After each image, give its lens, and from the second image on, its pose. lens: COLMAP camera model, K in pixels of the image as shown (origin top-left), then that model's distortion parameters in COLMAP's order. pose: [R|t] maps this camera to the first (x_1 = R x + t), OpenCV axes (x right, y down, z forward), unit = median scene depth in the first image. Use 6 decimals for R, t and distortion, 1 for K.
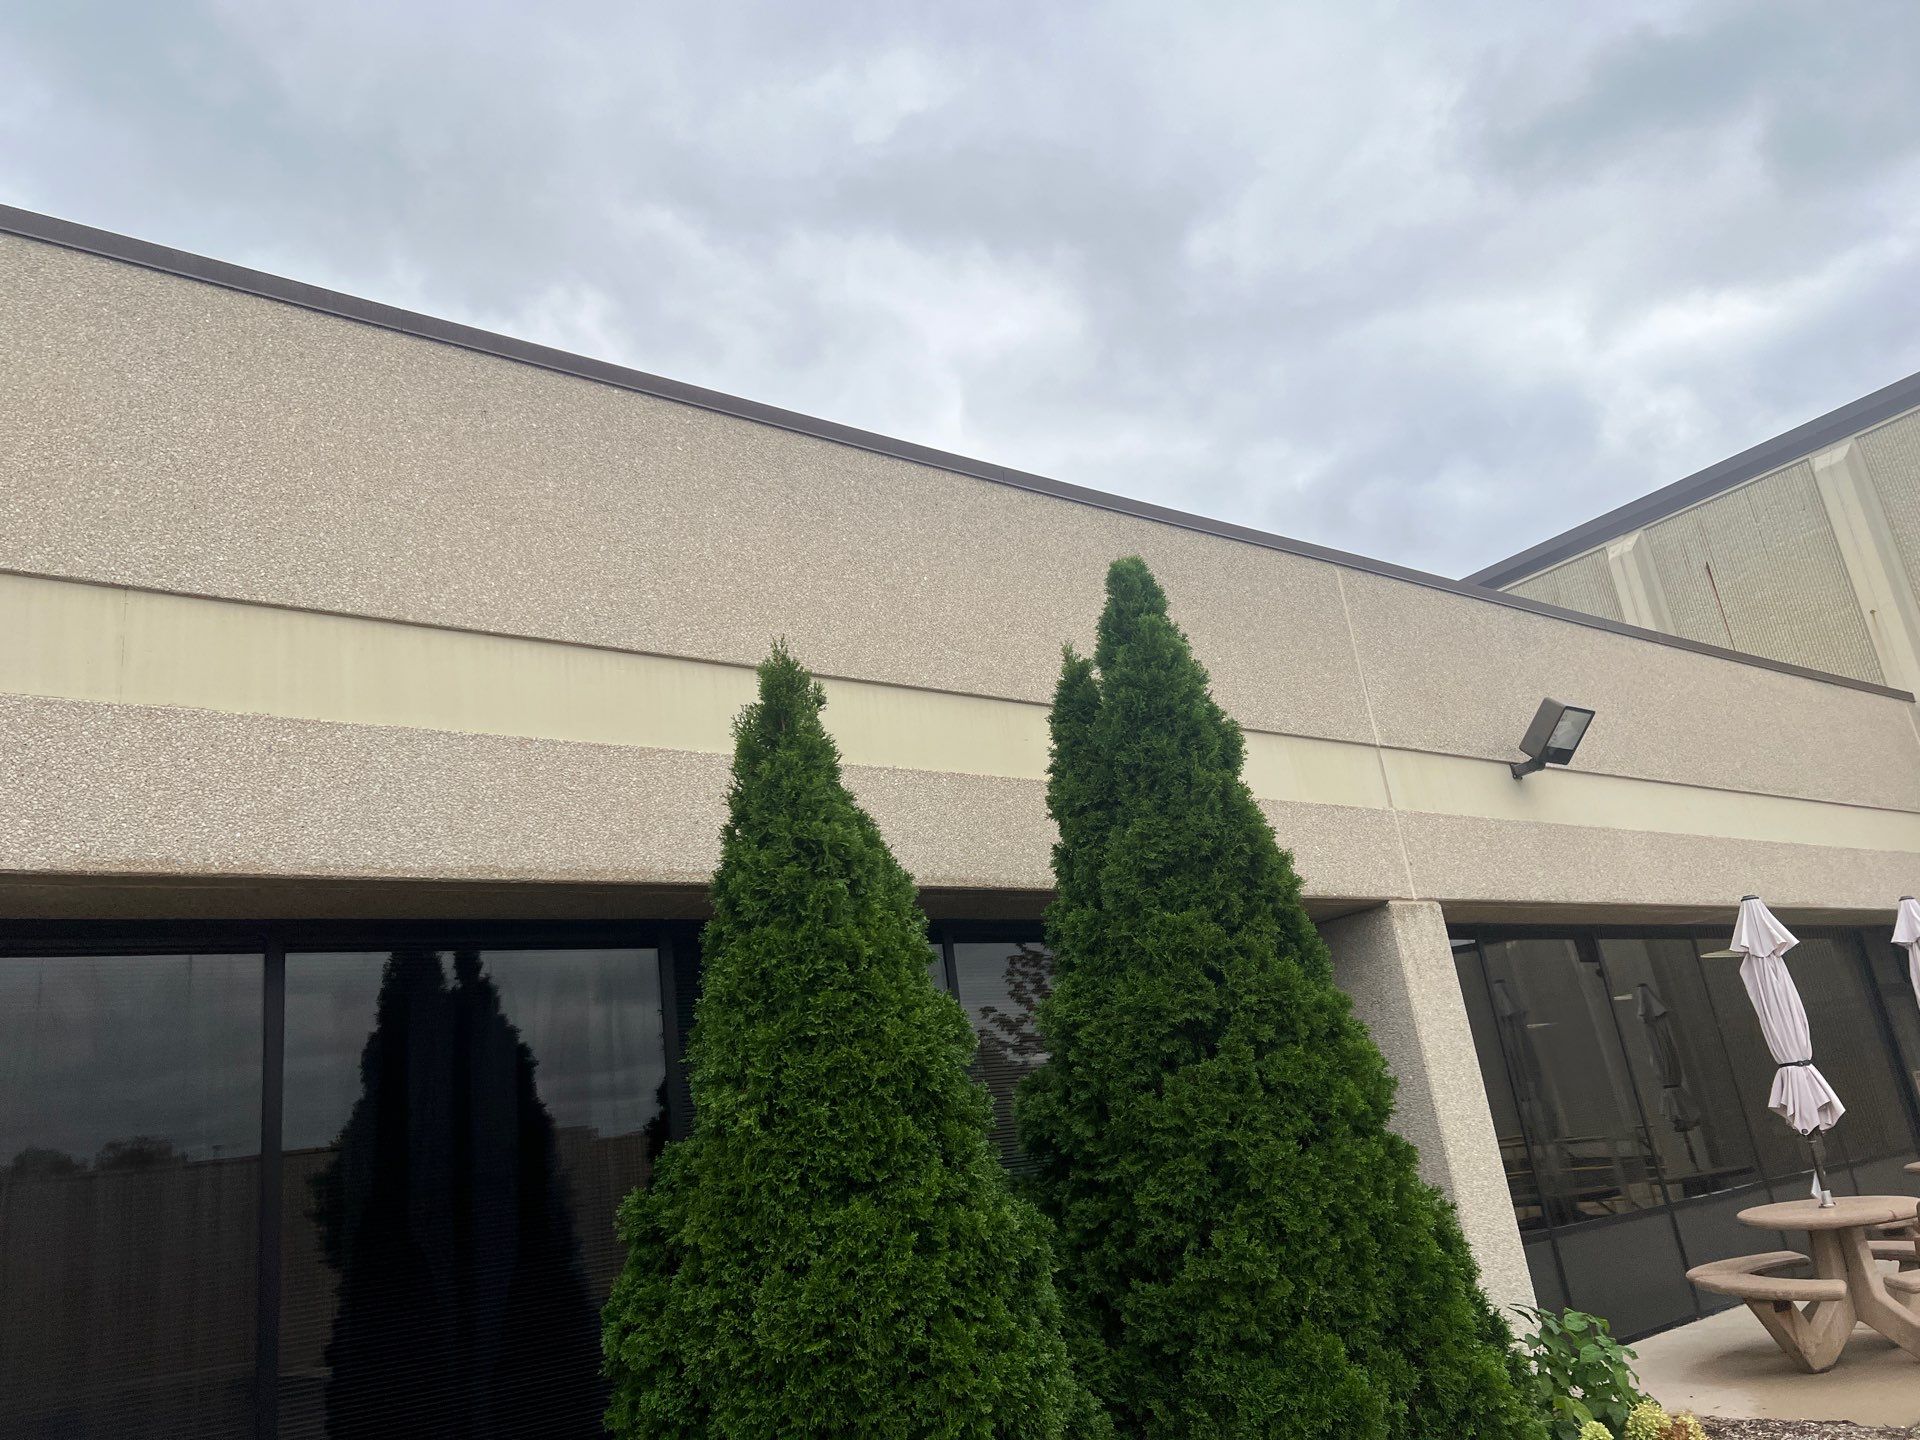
lens RADIAL K [[1659.1, 0, 901.7], [0, 1659.1, 642.4], [0, 0, 1]] dist [0.030036, 0.015560]
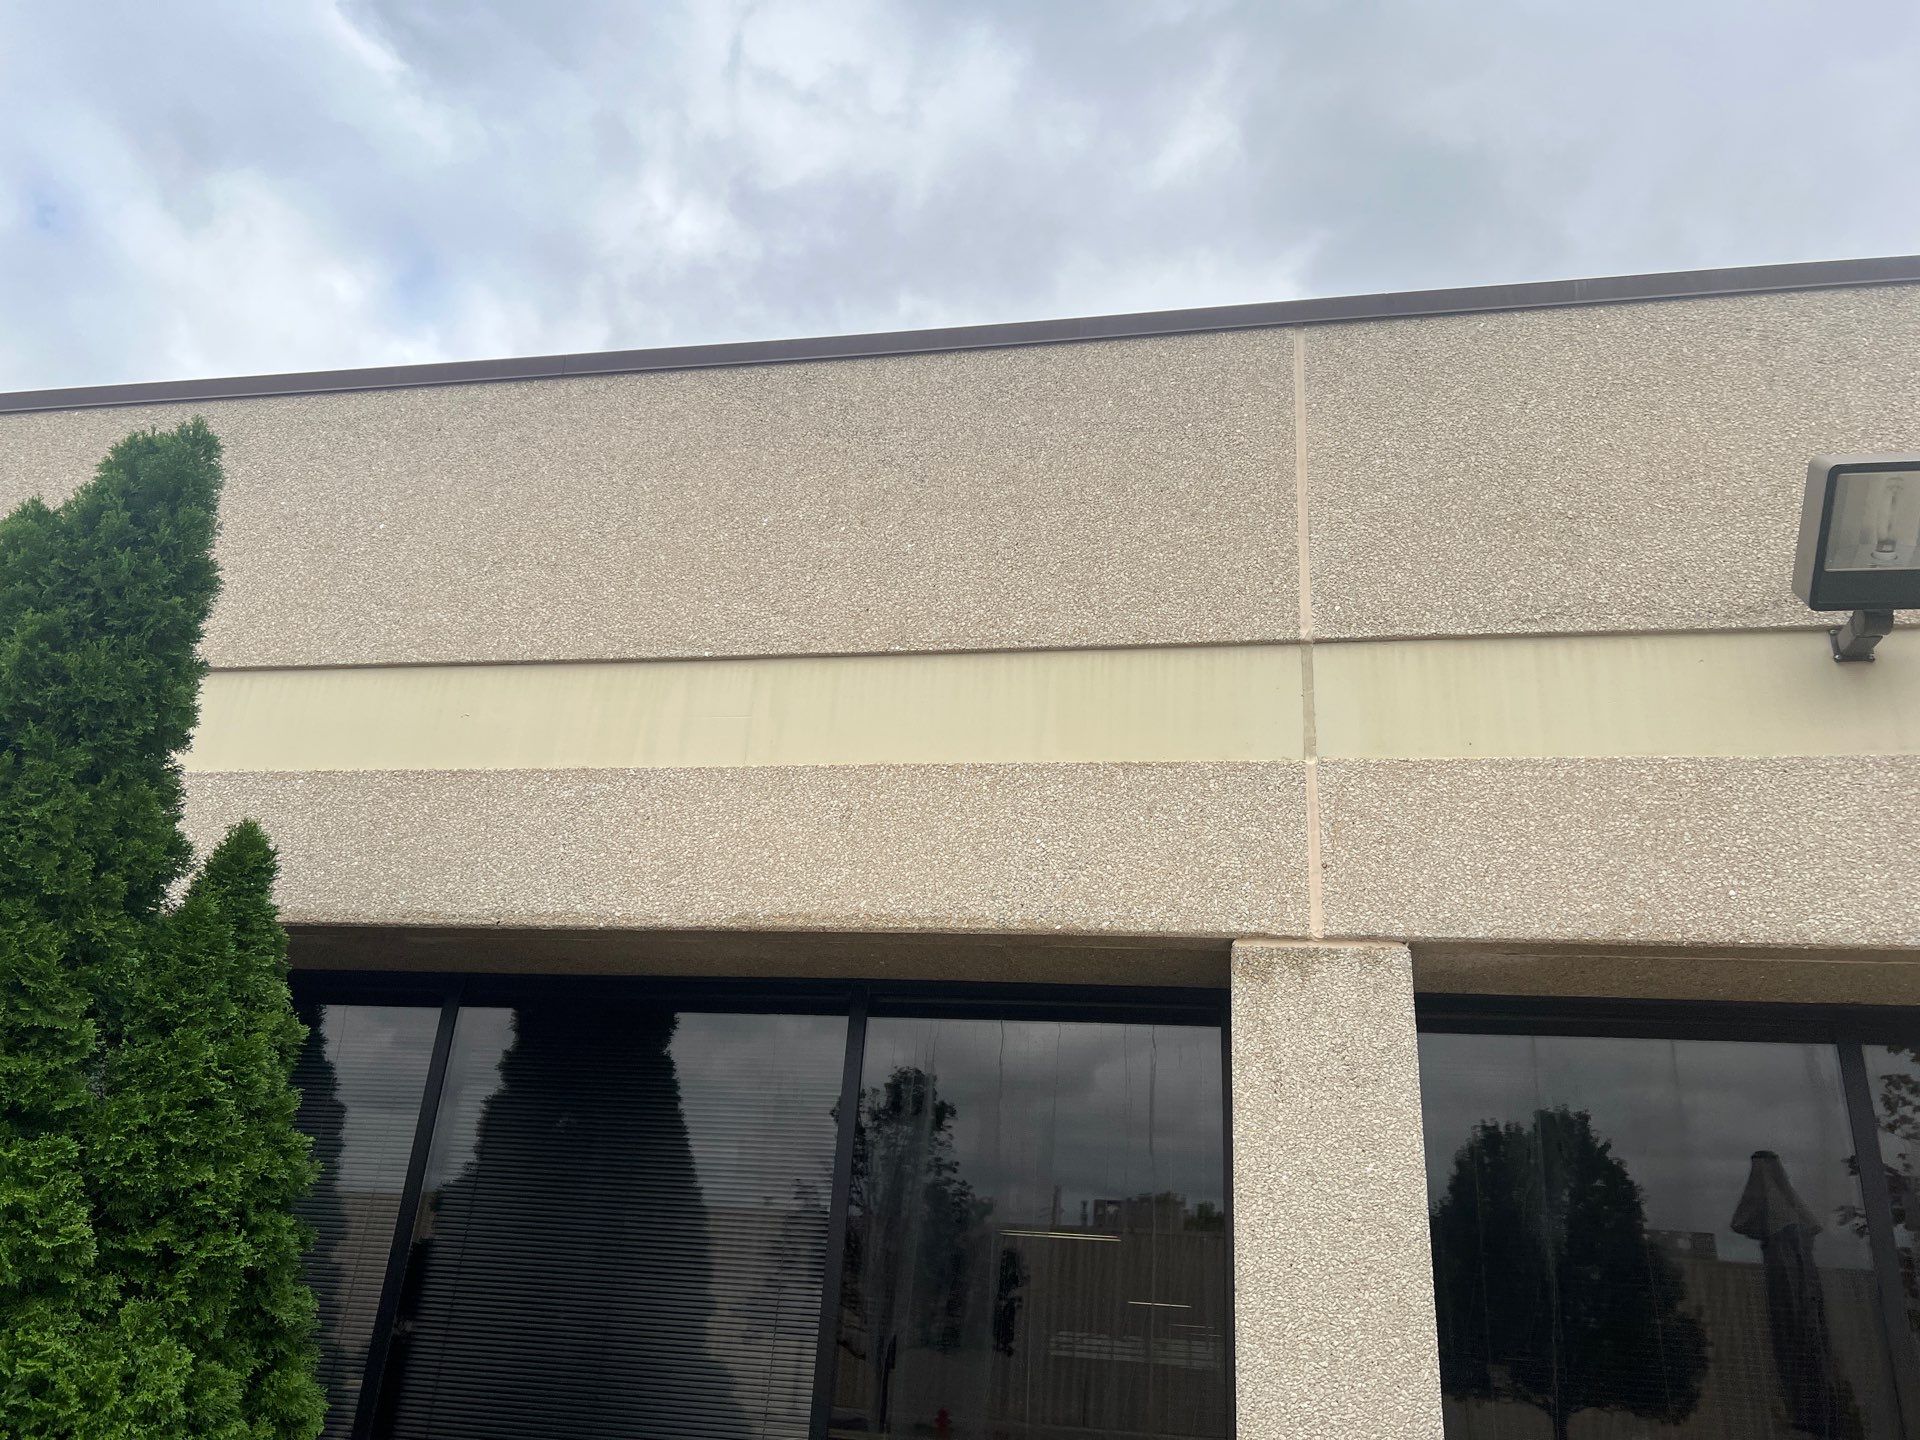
lens RADIAL K [[1470.9, 0, 974.0], [0, 1470.9, 710.7], [0, 0, 1]] dist [0.031724, 0.001032]
pose [[0.610215, -0.139459, -0.779864, 0.581035], [0.112979, 0.989642, -0.088570, 0.113090], [0.784138, -0.034062, 0.619651, 0.644212]]
